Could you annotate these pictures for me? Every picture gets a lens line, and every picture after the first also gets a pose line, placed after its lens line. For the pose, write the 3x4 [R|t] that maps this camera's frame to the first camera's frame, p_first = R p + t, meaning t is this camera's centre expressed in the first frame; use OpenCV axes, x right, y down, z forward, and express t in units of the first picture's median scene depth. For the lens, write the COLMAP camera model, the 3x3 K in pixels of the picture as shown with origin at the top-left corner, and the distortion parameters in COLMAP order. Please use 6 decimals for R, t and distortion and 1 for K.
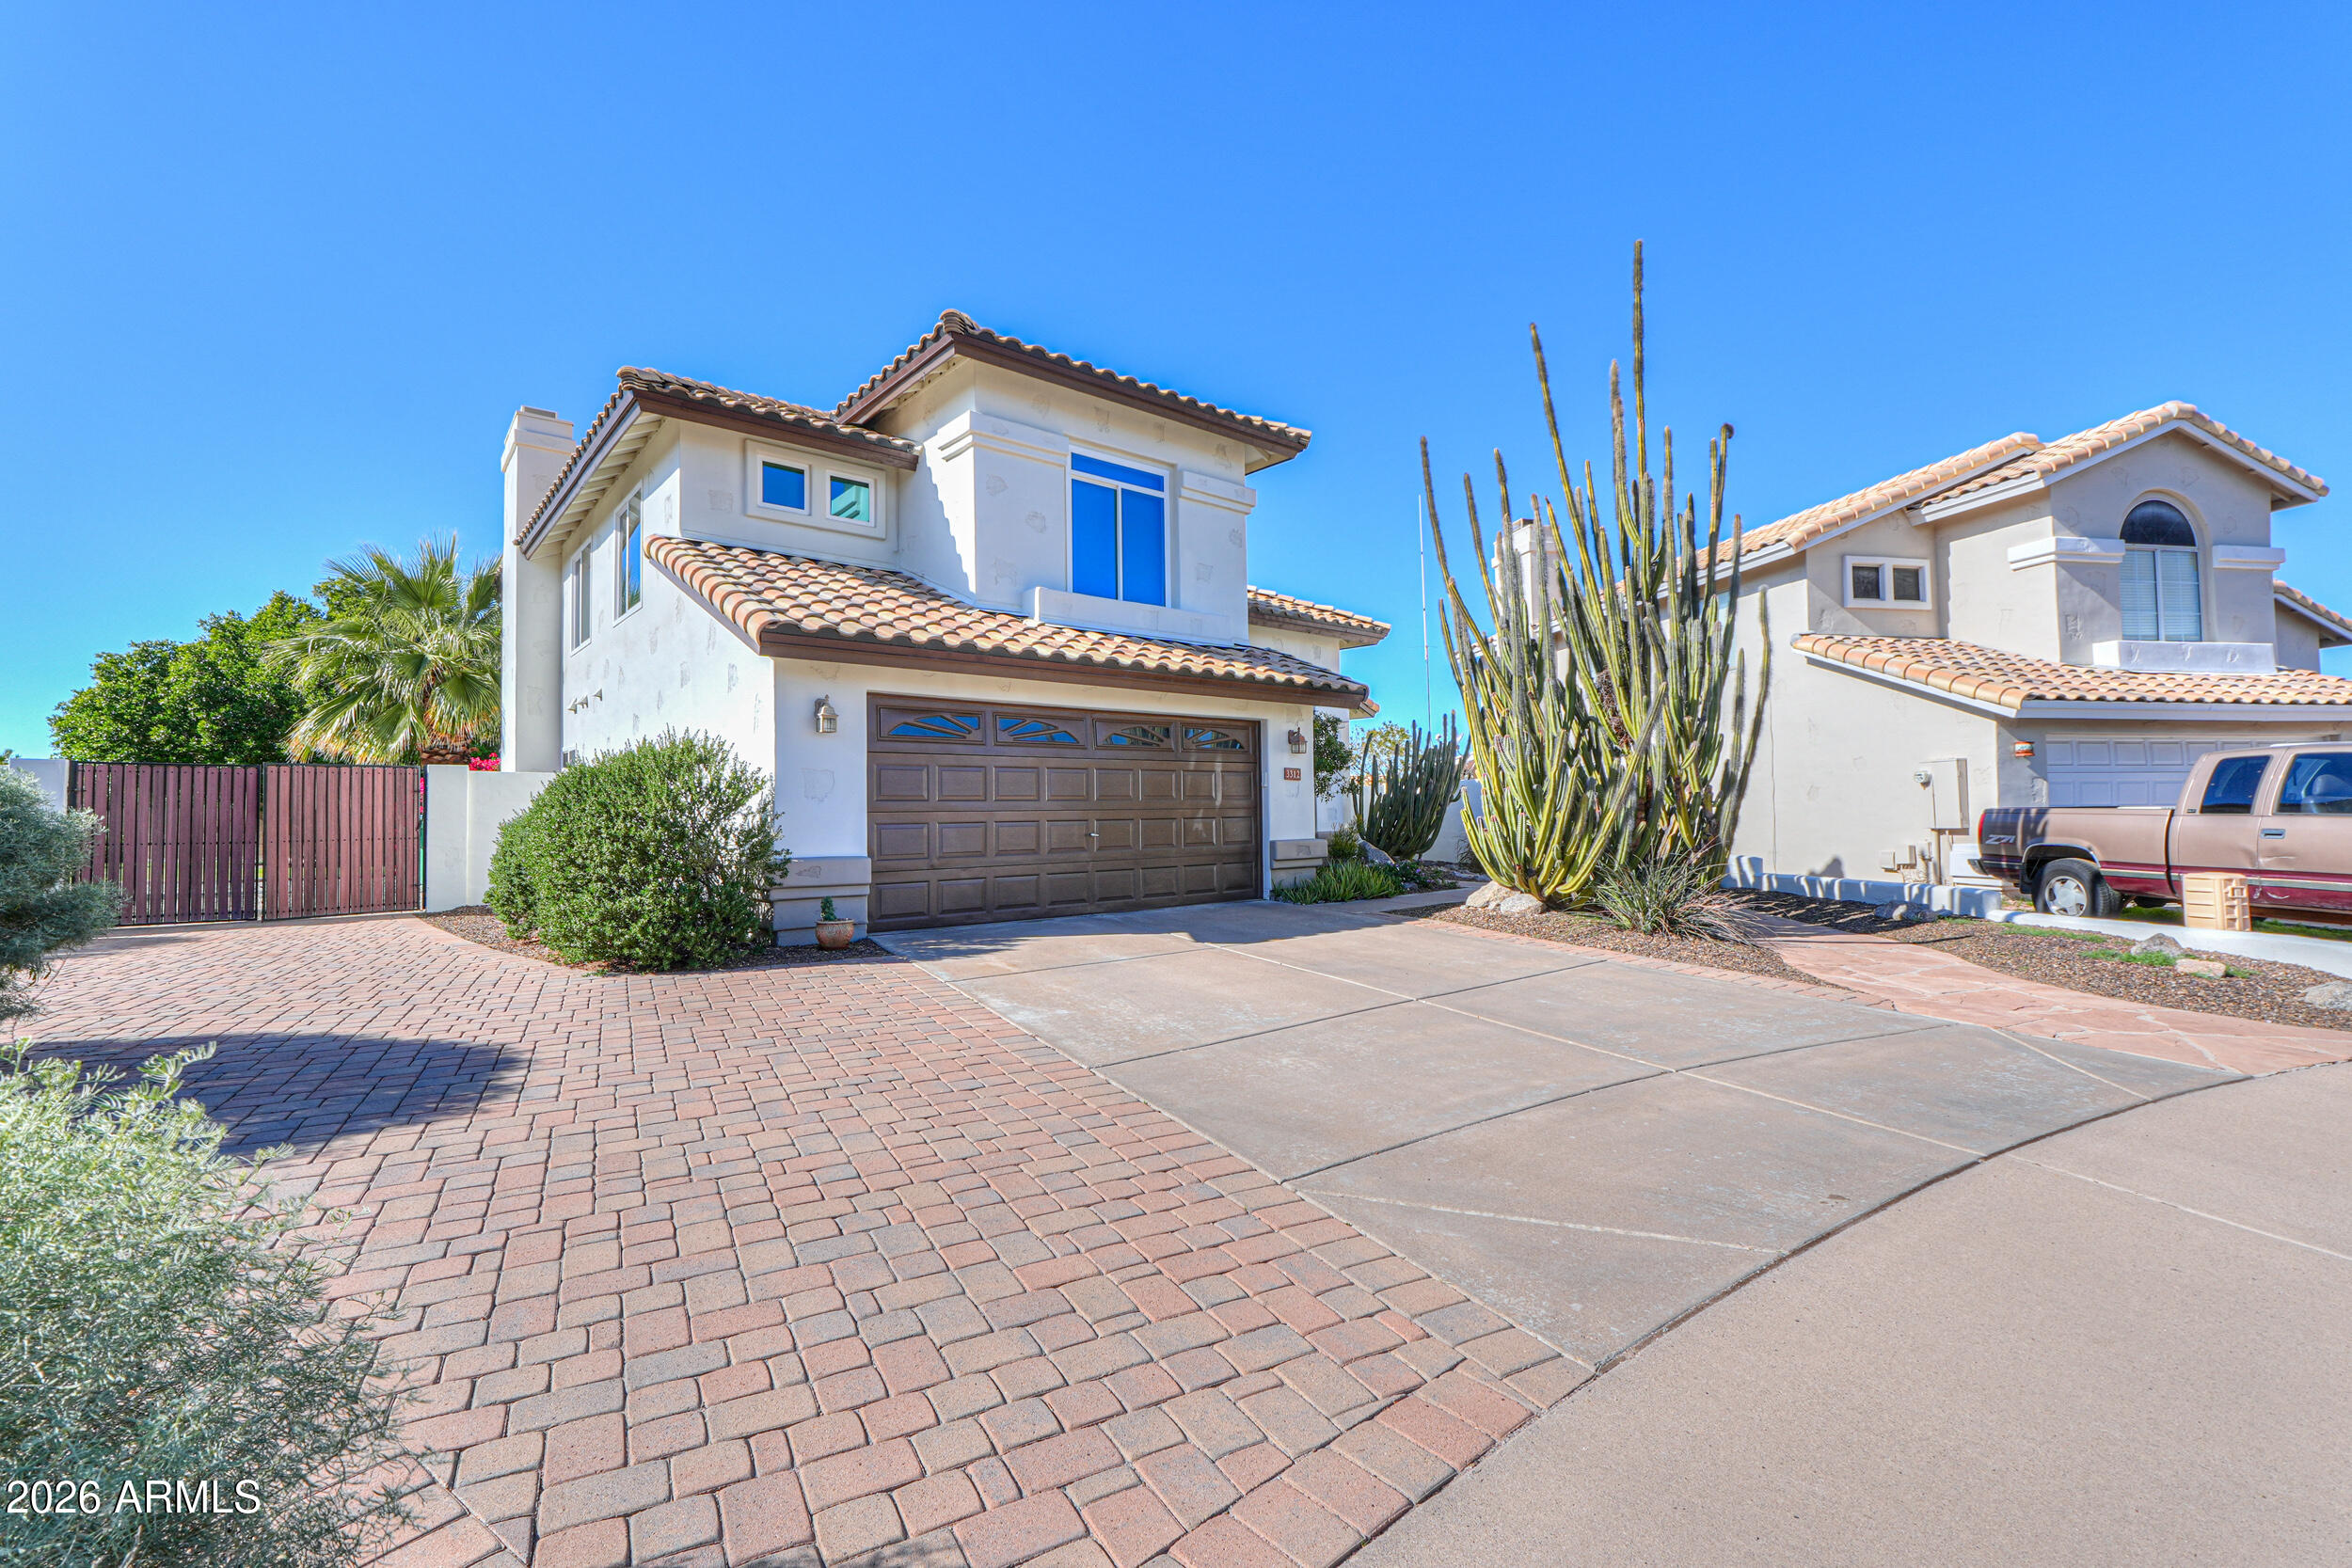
lens RADIAL K [[1028.0, 0, 1176.0], [0, 1028.0, 784.0], [0, 0, 1]] dist [-0.027927, -0.000087]
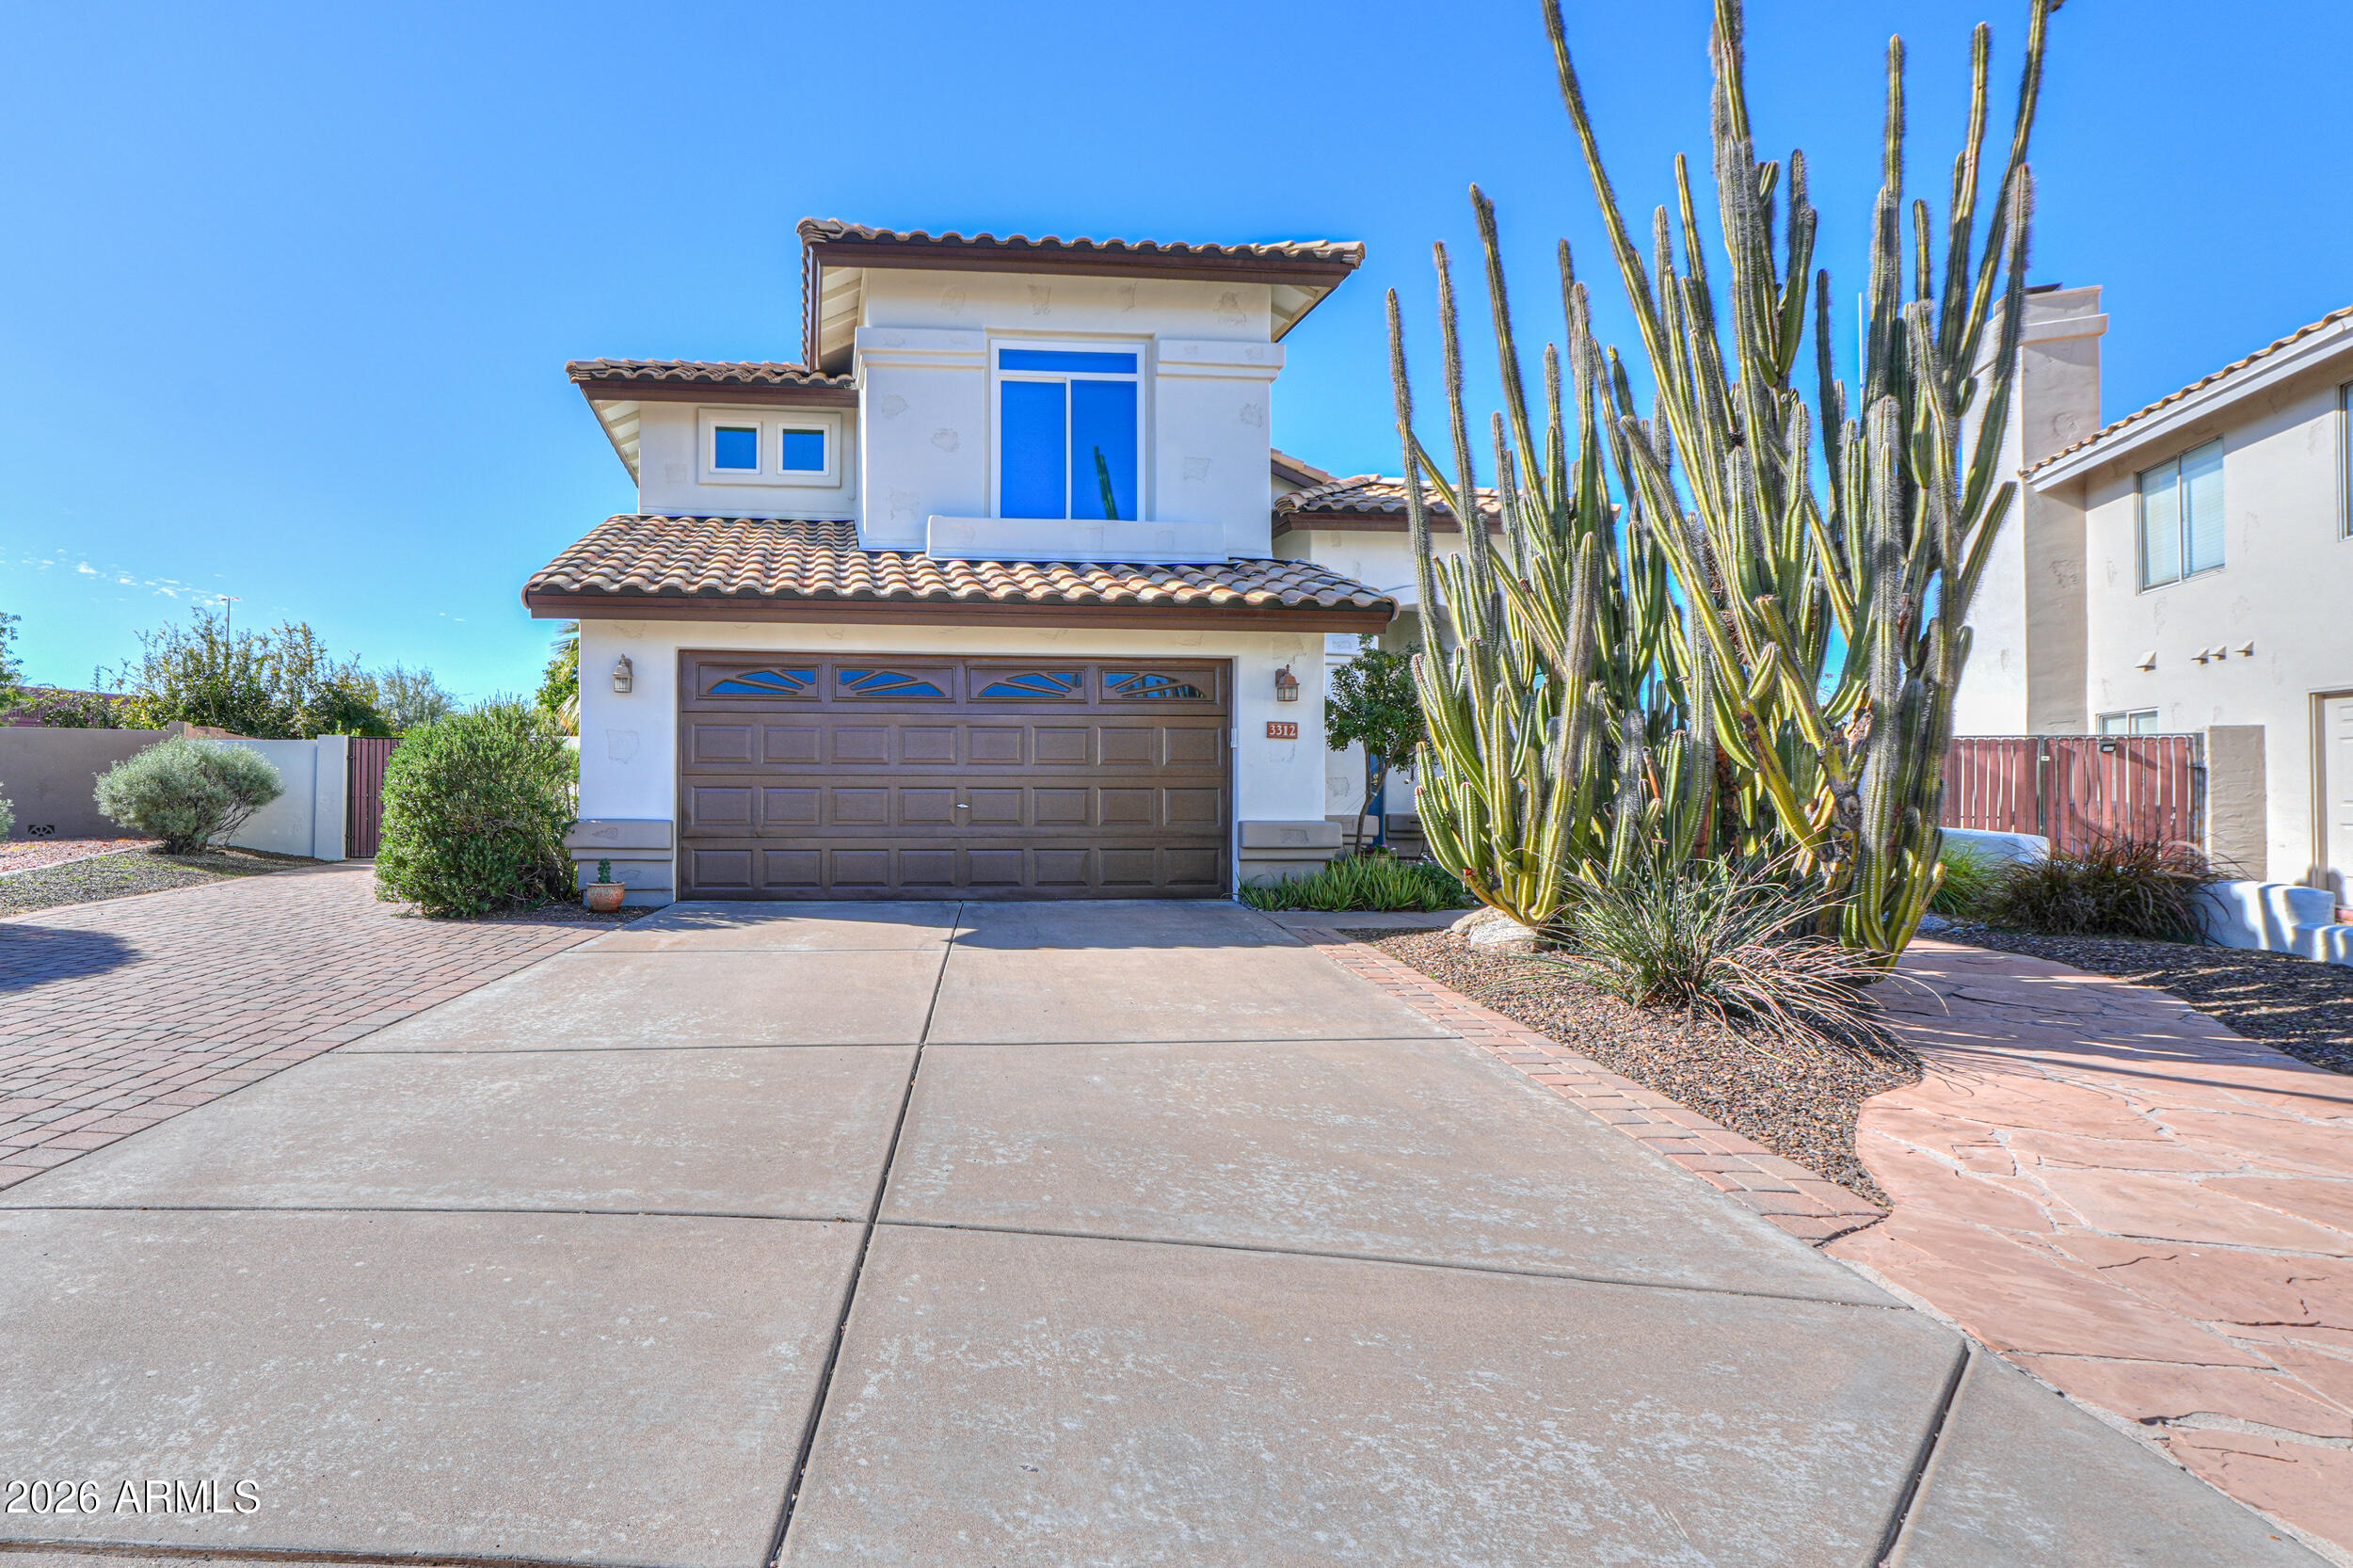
lens RADIAL K [[1053.7, 0, 1176.5], [0, 1053.7, 784.0], [0, 0, 1]] dist [-0.000386, -0.038406]
pose [[0.805921, 0.015423, -0.591822, 0.510904], [0.001452, 0.999606, 0.028028, 0.007489], [0.592021, -0.023448, 0.805581, 0.371967]]
